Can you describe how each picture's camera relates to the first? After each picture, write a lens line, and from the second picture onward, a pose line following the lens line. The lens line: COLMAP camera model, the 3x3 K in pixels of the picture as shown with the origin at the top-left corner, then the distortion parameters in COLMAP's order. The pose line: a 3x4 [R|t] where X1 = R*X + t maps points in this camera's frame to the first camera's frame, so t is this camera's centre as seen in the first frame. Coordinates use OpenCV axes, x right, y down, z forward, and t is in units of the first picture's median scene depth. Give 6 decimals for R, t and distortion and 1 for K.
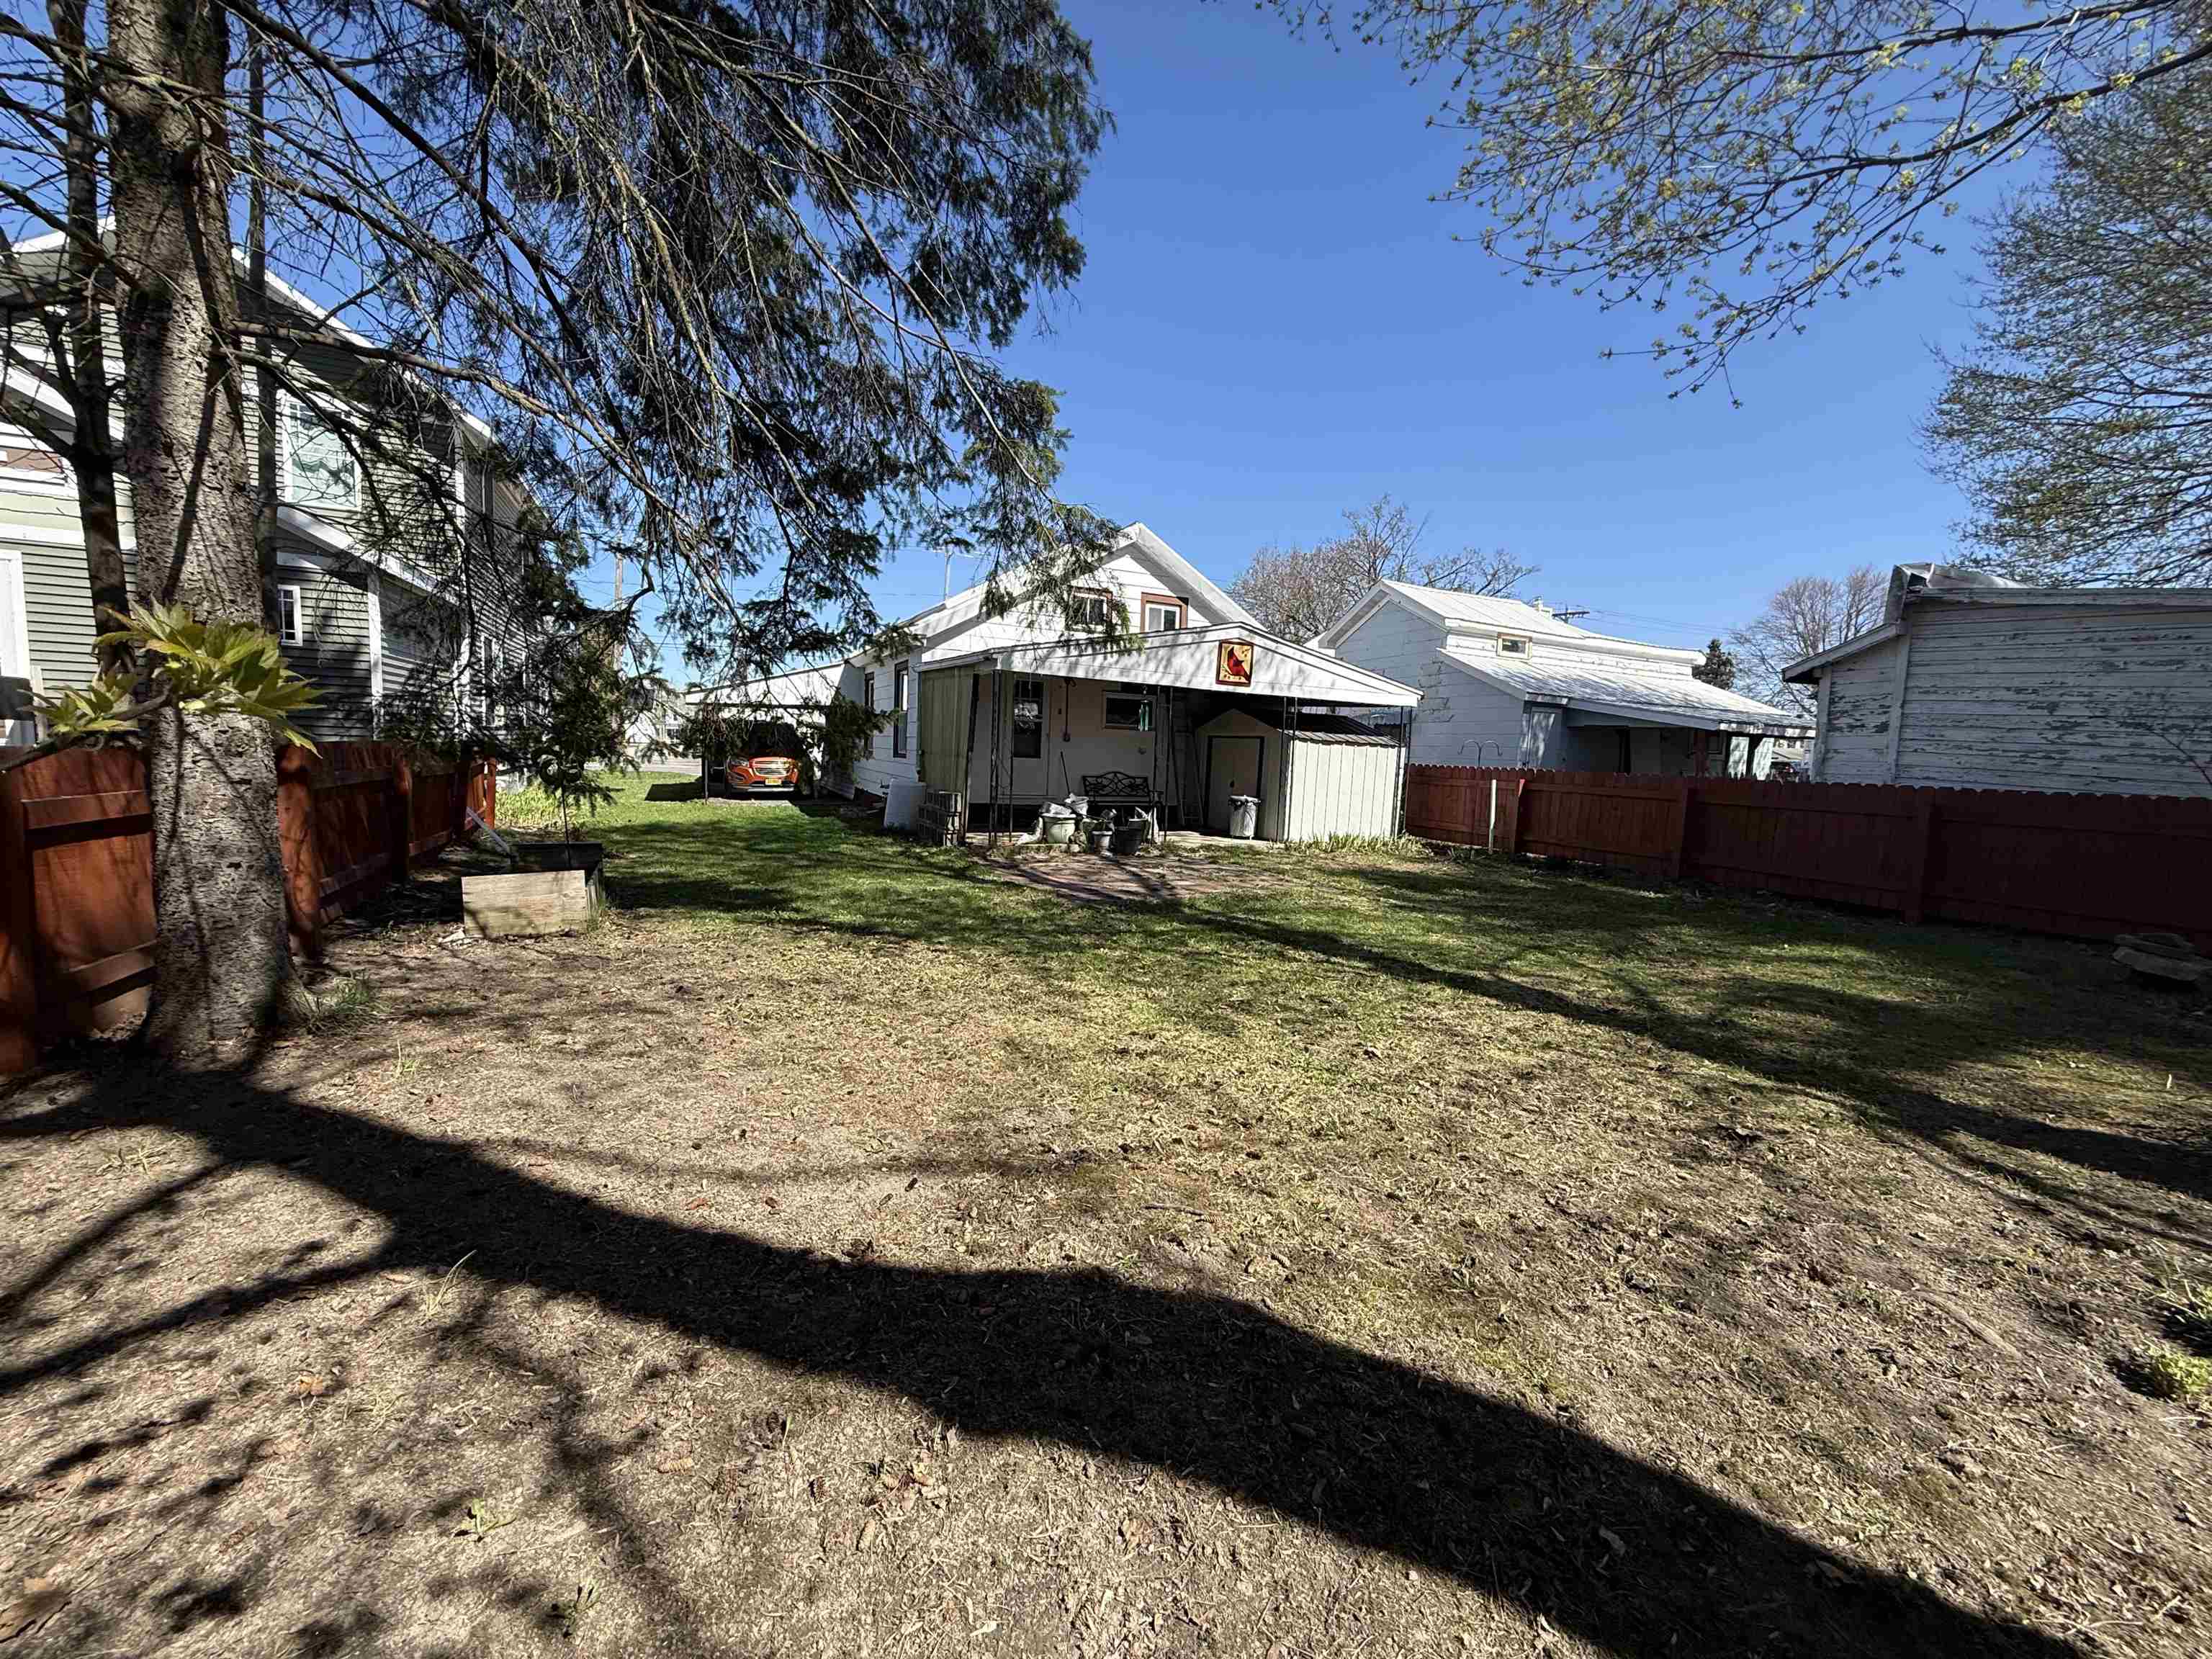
lens RADIAL K [[882.3, 0, 1105.8], [0, 882.3, 837.6], [0, 0, 1]] dist [-0.000271, -0.000010]
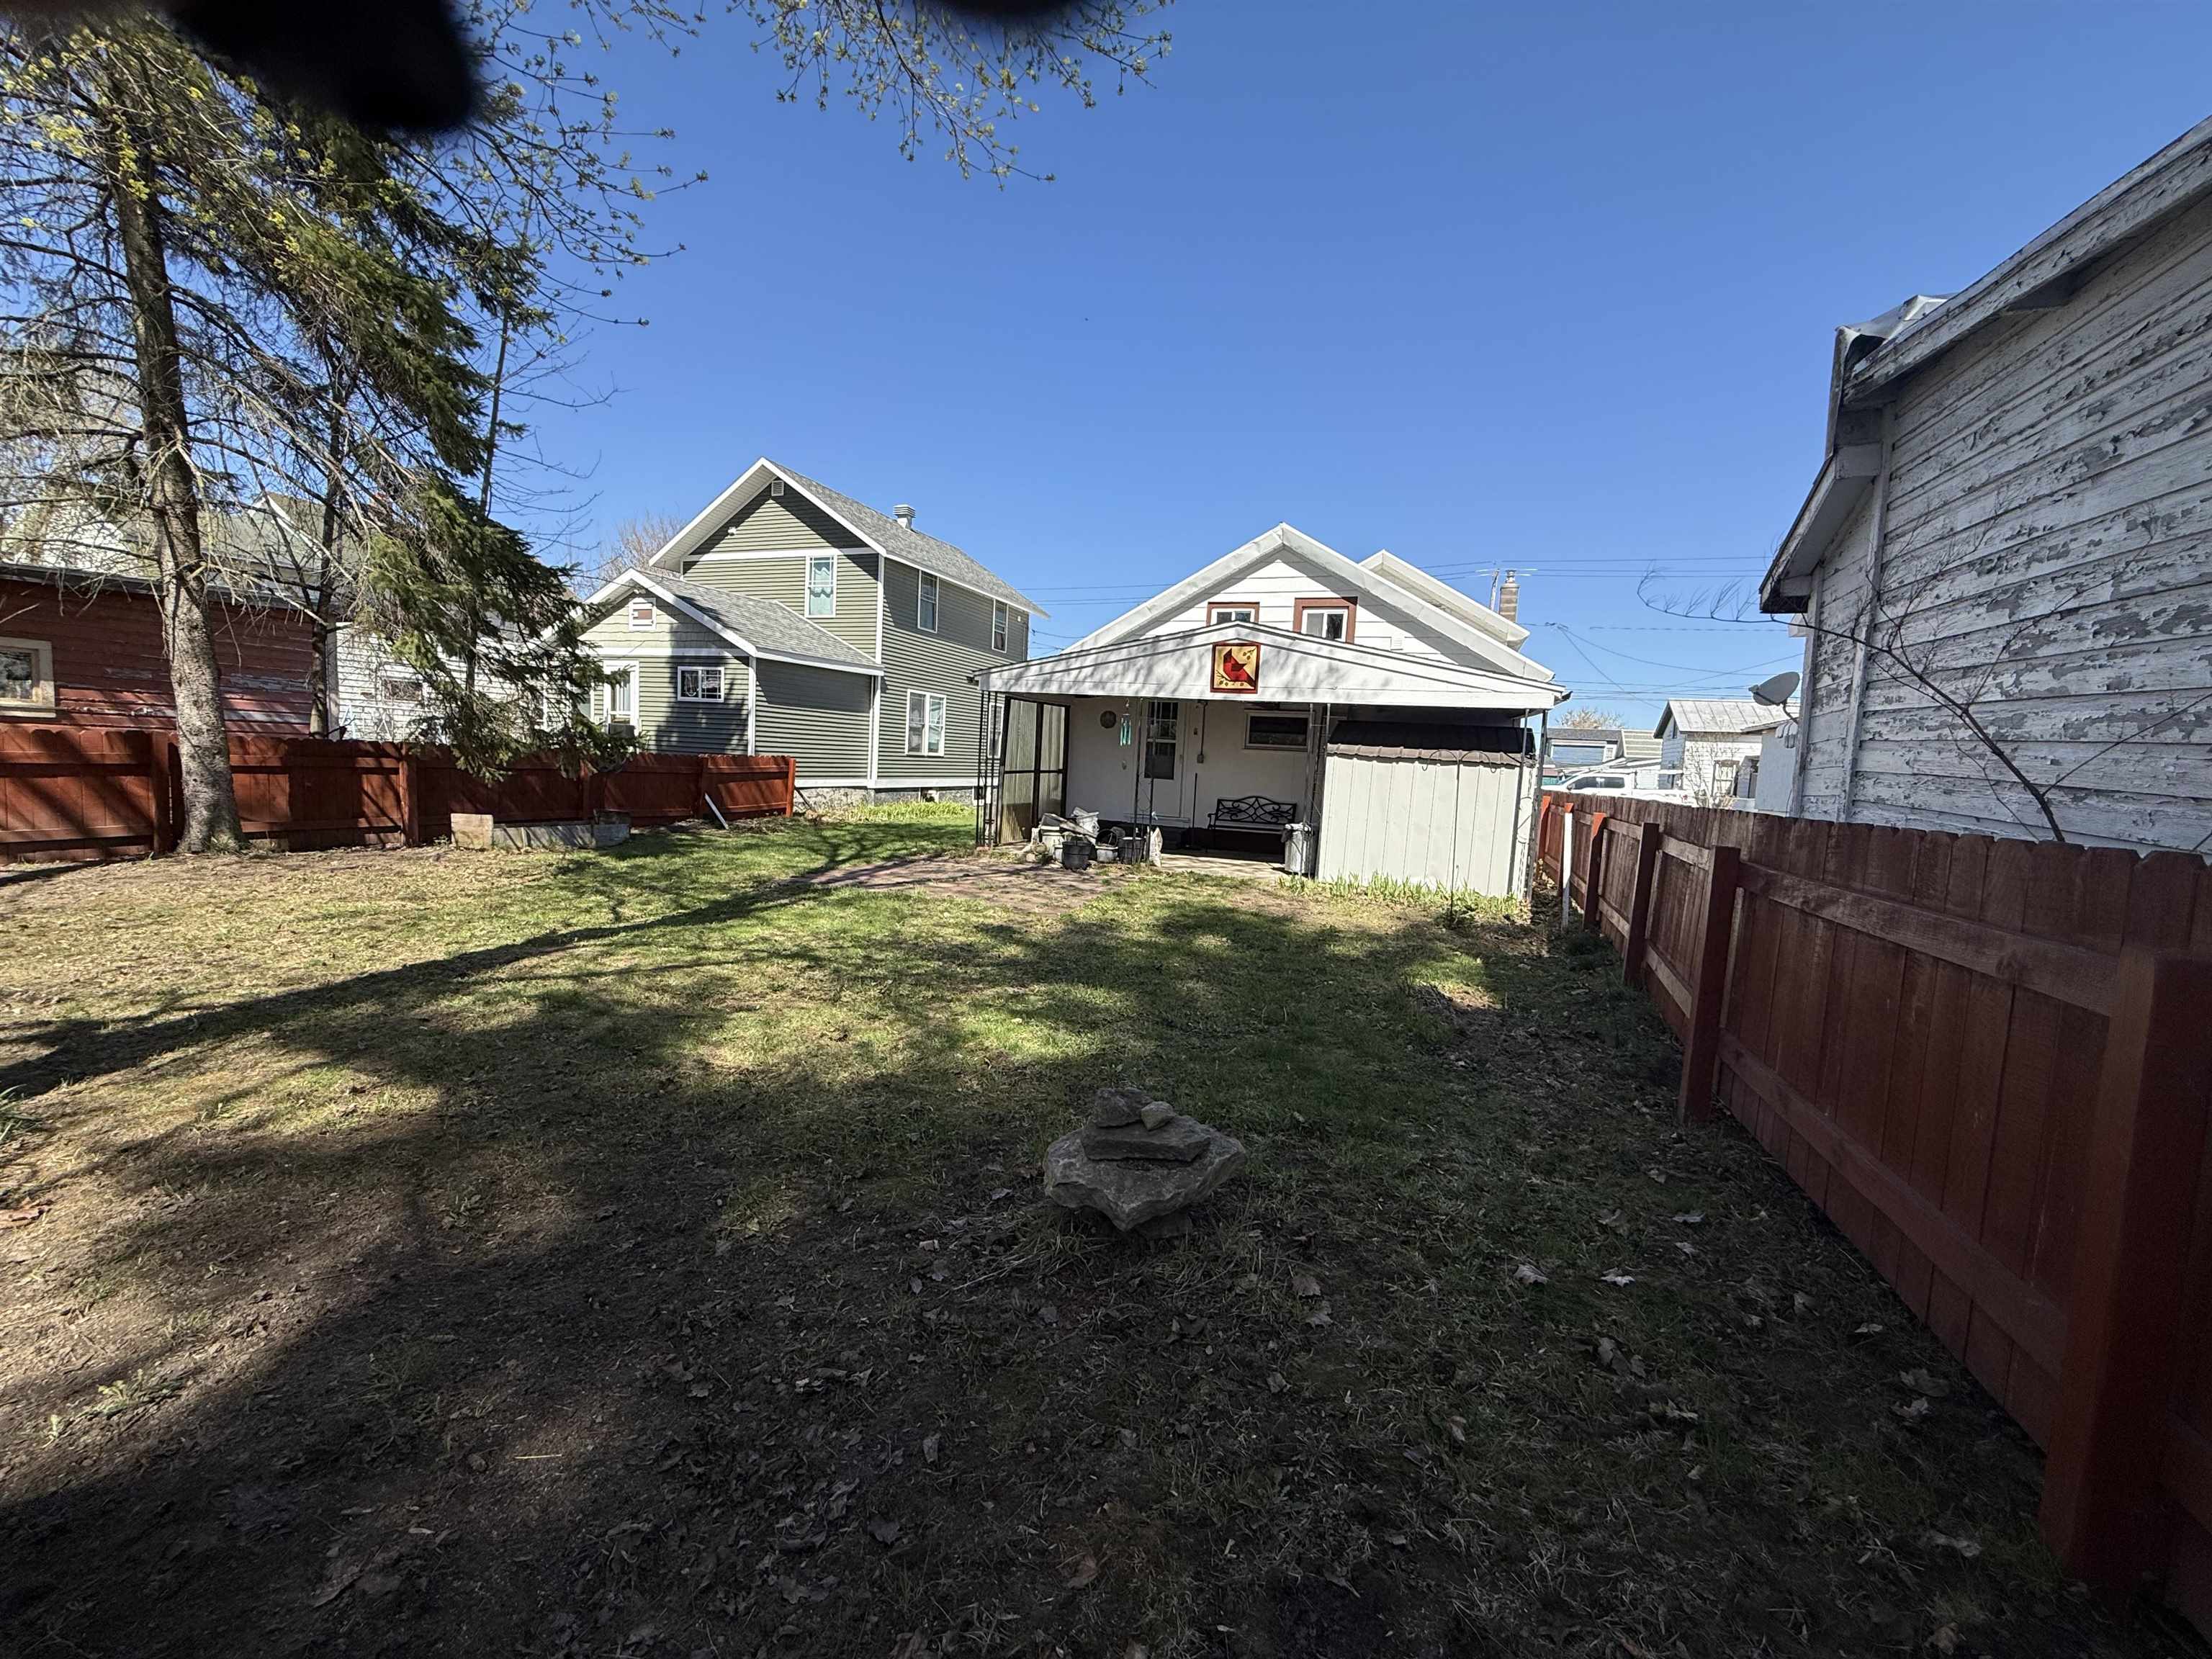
lens RADIAL K [[882.3, 0, 1104.3], [0, 882.3, 821.2], [0, 0, 1]] dist [-0.000271, -0.000010]
pose [[0.687089, 0.045400, -0.725153, 0.696580], [-0.097224, 0.994815, -0.029837, -0.007398], [0.720039, 0.091003, 0.687941, 0.319835]]
